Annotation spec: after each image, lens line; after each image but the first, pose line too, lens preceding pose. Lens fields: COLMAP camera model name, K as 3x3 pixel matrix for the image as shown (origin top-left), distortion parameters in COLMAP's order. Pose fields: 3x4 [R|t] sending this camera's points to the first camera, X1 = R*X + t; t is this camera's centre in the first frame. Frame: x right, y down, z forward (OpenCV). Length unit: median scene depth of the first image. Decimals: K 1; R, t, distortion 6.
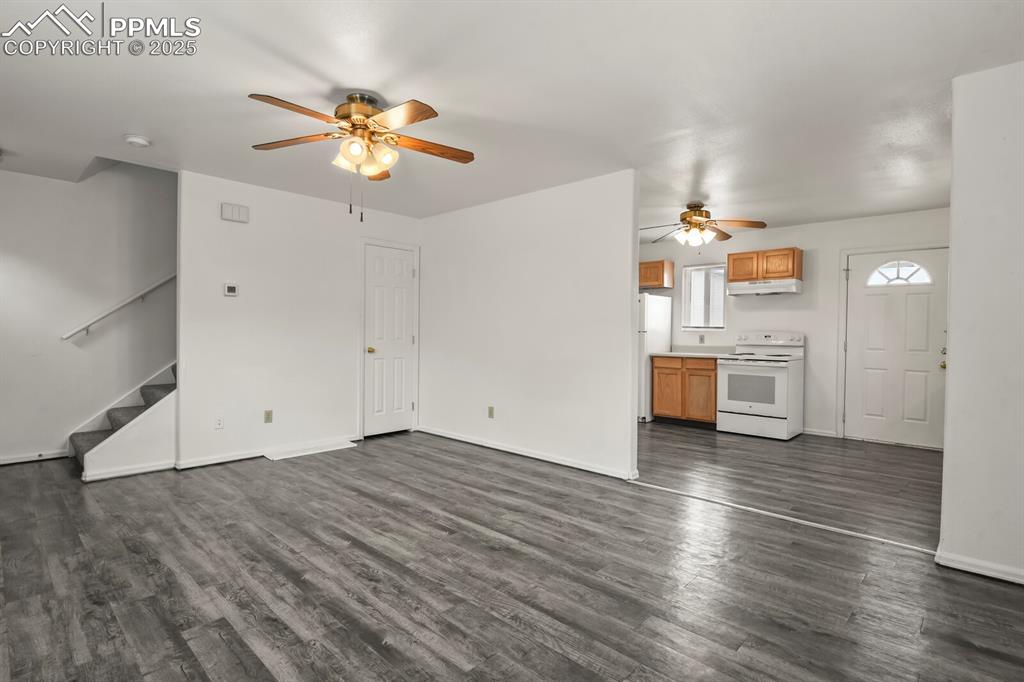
lens RADIAL K [[499.1, 0, 517.7], [0, 499.1, 339.6], [0, 0, 1]] dist [0.001238, -0.001668]
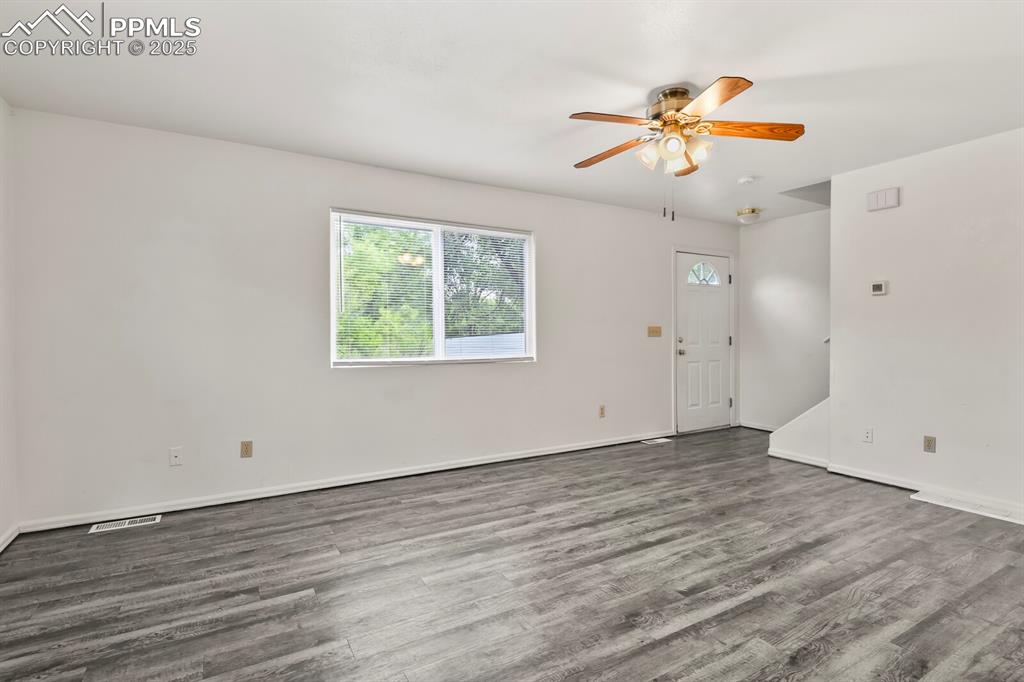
lens RADIAL K [[499.1, 0, 515.5], [0, 499.1, 337.8], [0, 0, 1]] dist [0.001238, -0.001668]
pose [[-0.277632, -0.005896, -0.960669, 0.736397], [-0.015955, 0.999872, -0.001525, 0.000275], [0.960555, 0.014904, -0.277690, 1.038172]]
